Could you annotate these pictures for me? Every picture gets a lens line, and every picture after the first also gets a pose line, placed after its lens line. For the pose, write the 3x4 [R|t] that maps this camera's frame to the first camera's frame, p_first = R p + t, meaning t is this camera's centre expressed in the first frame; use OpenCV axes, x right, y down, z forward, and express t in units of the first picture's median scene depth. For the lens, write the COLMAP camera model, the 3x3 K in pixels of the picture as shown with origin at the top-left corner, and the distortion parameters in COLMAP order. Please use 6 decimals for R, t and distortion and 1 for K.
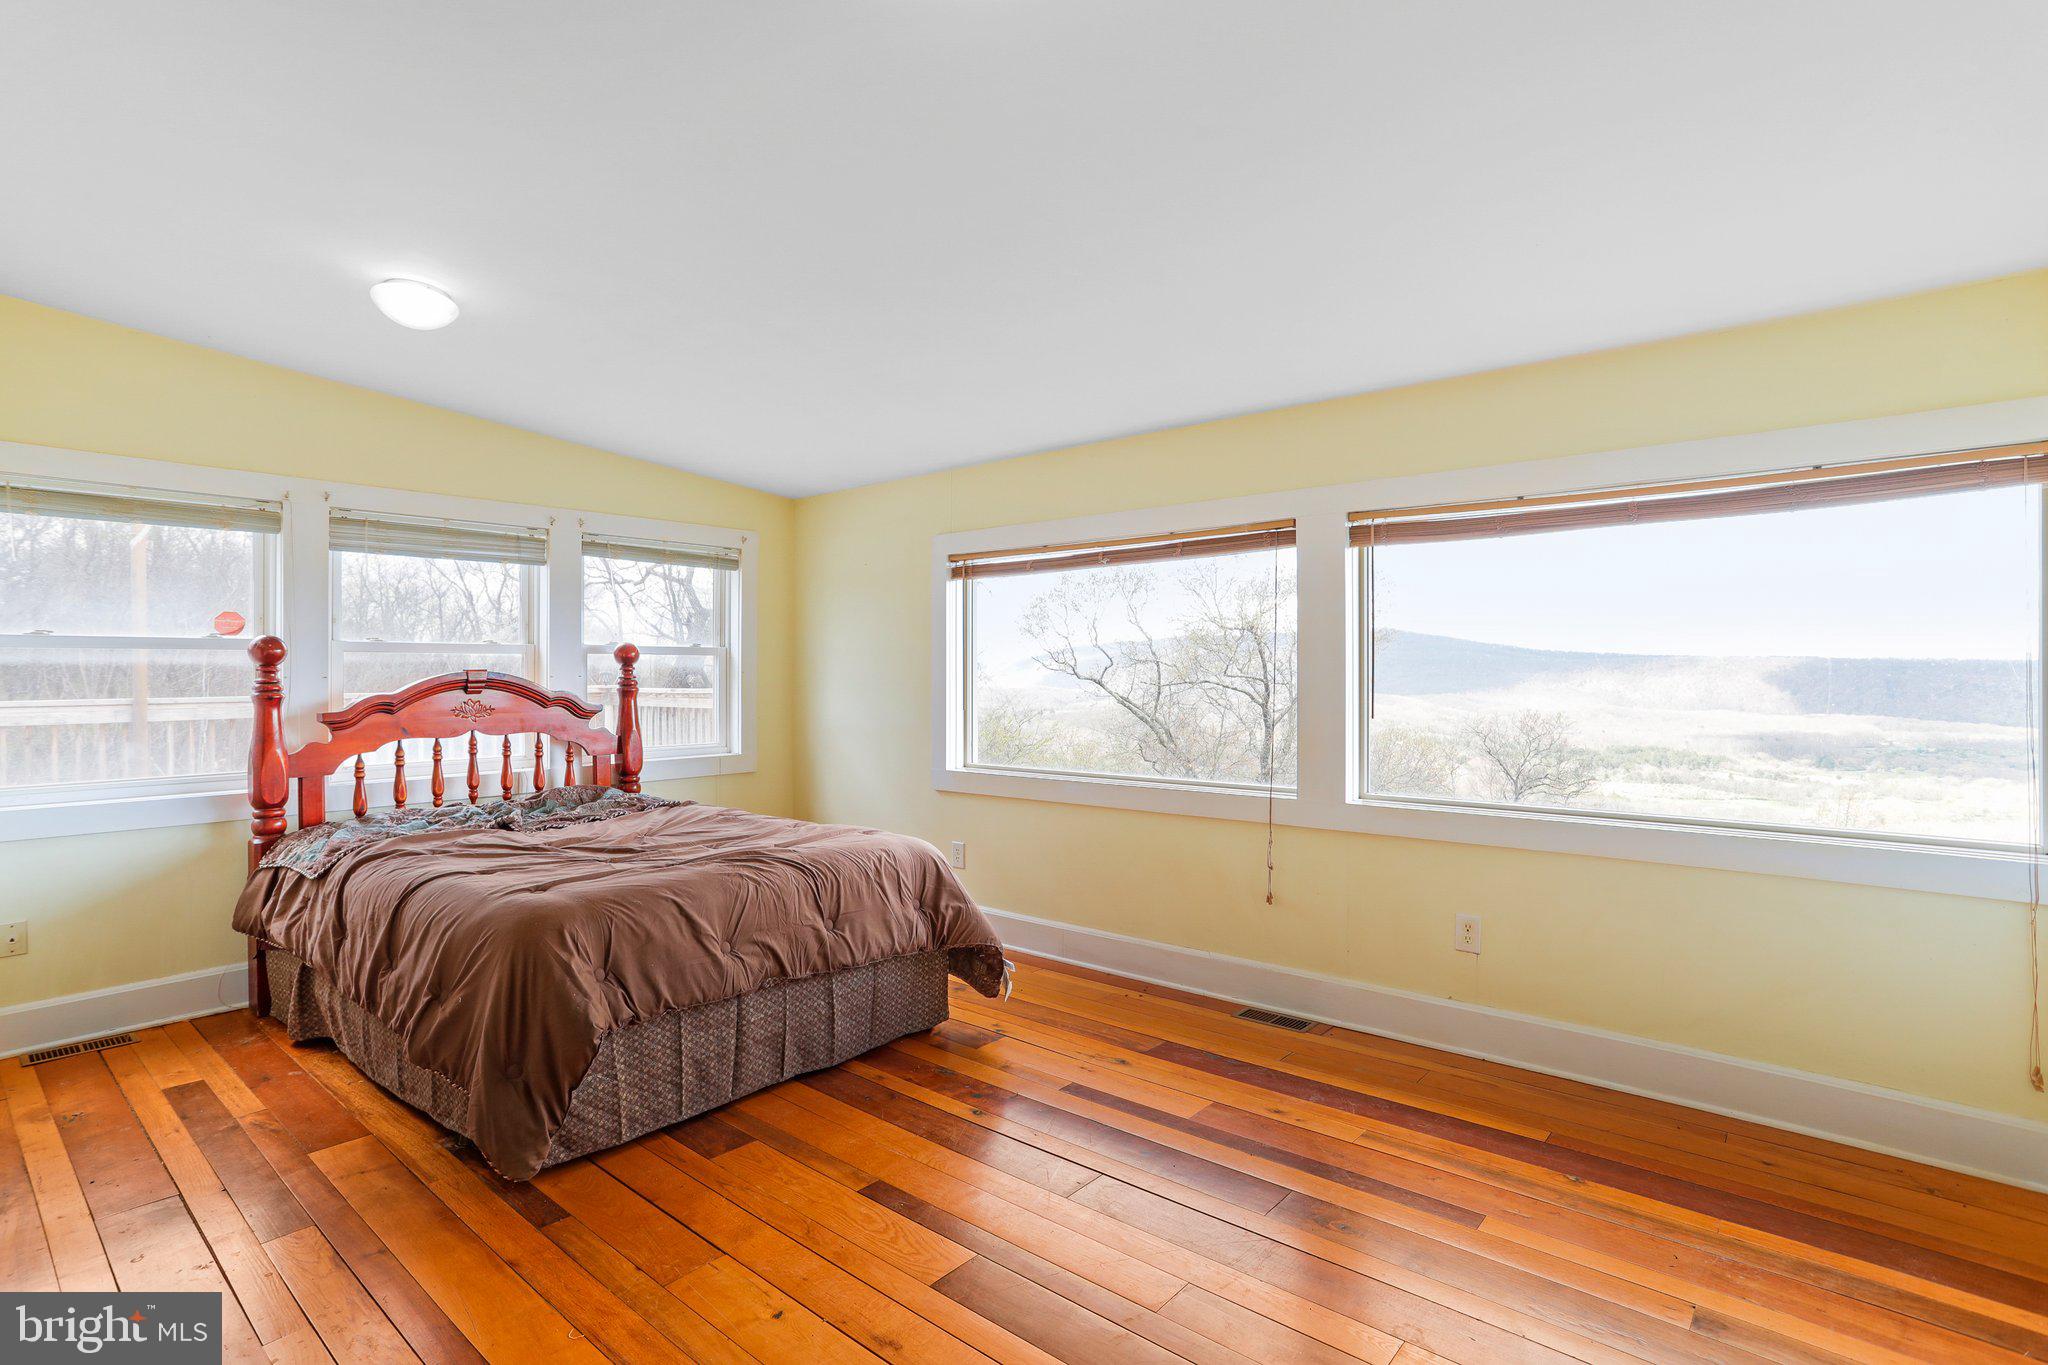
lens RADIAL K [[995.5, 0, 1026.7], [0, 995.5, 670.6], [0, 0, 1]] dist [-0.018760, 0.009763]
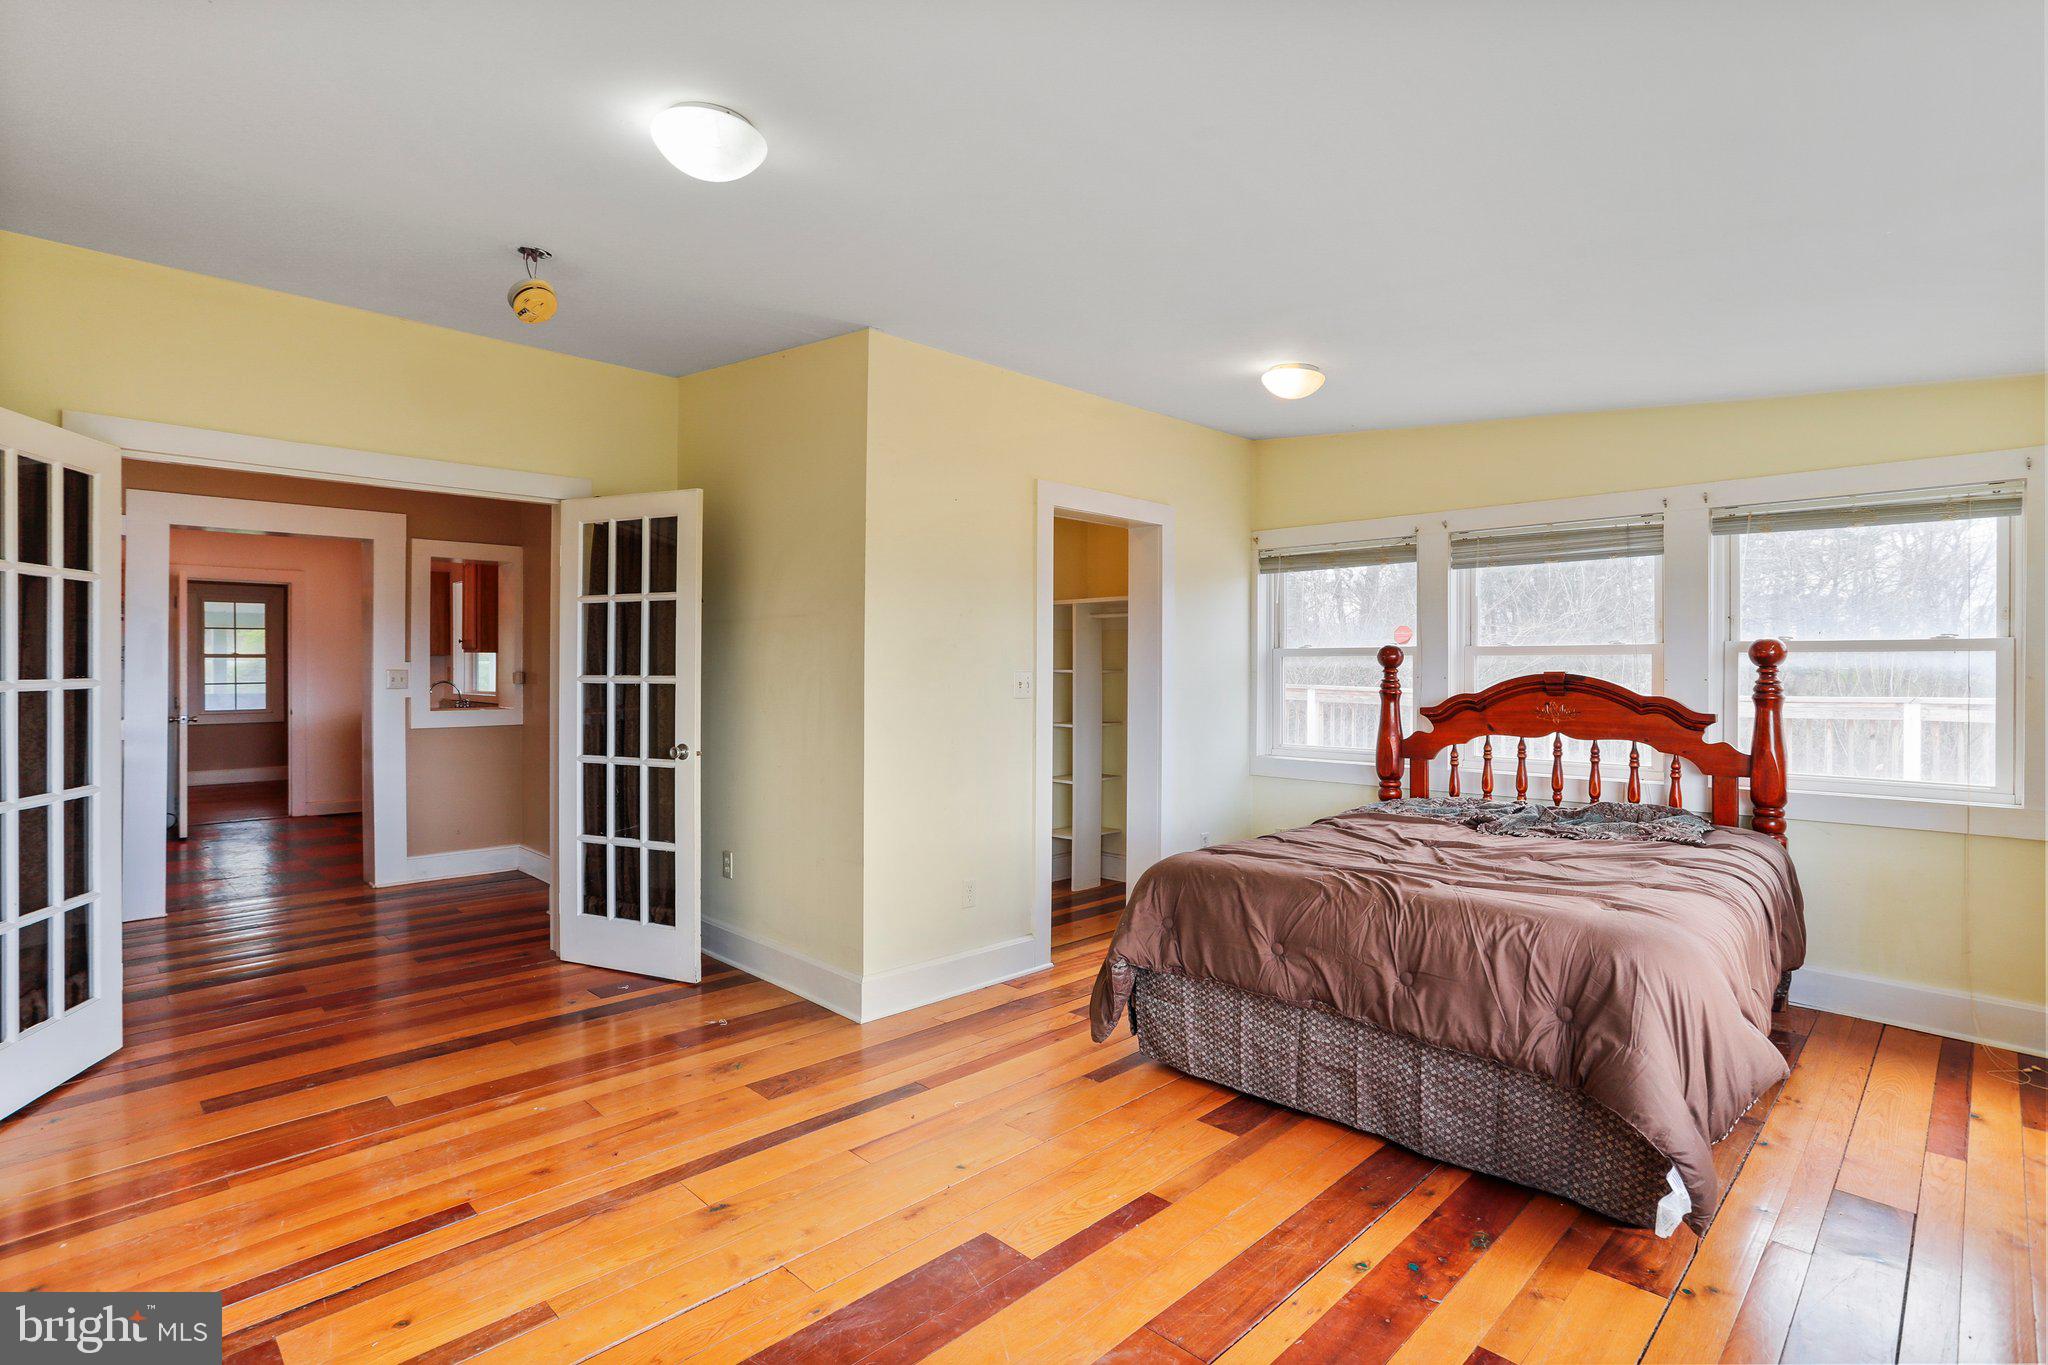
lens RADIAL K [[995.5, 0, 1026.6], [0, 995.5, 677.8], [0, 0, 1]] dist [-0.018760, 0.009763]
pose [[-0.058560, 0.009164, -0.998242, 0.481556], [-0.001781, 0.999955, 0.009284, -0.003044], [0.998282, 0.002322, -0.058541, 0.540671]]
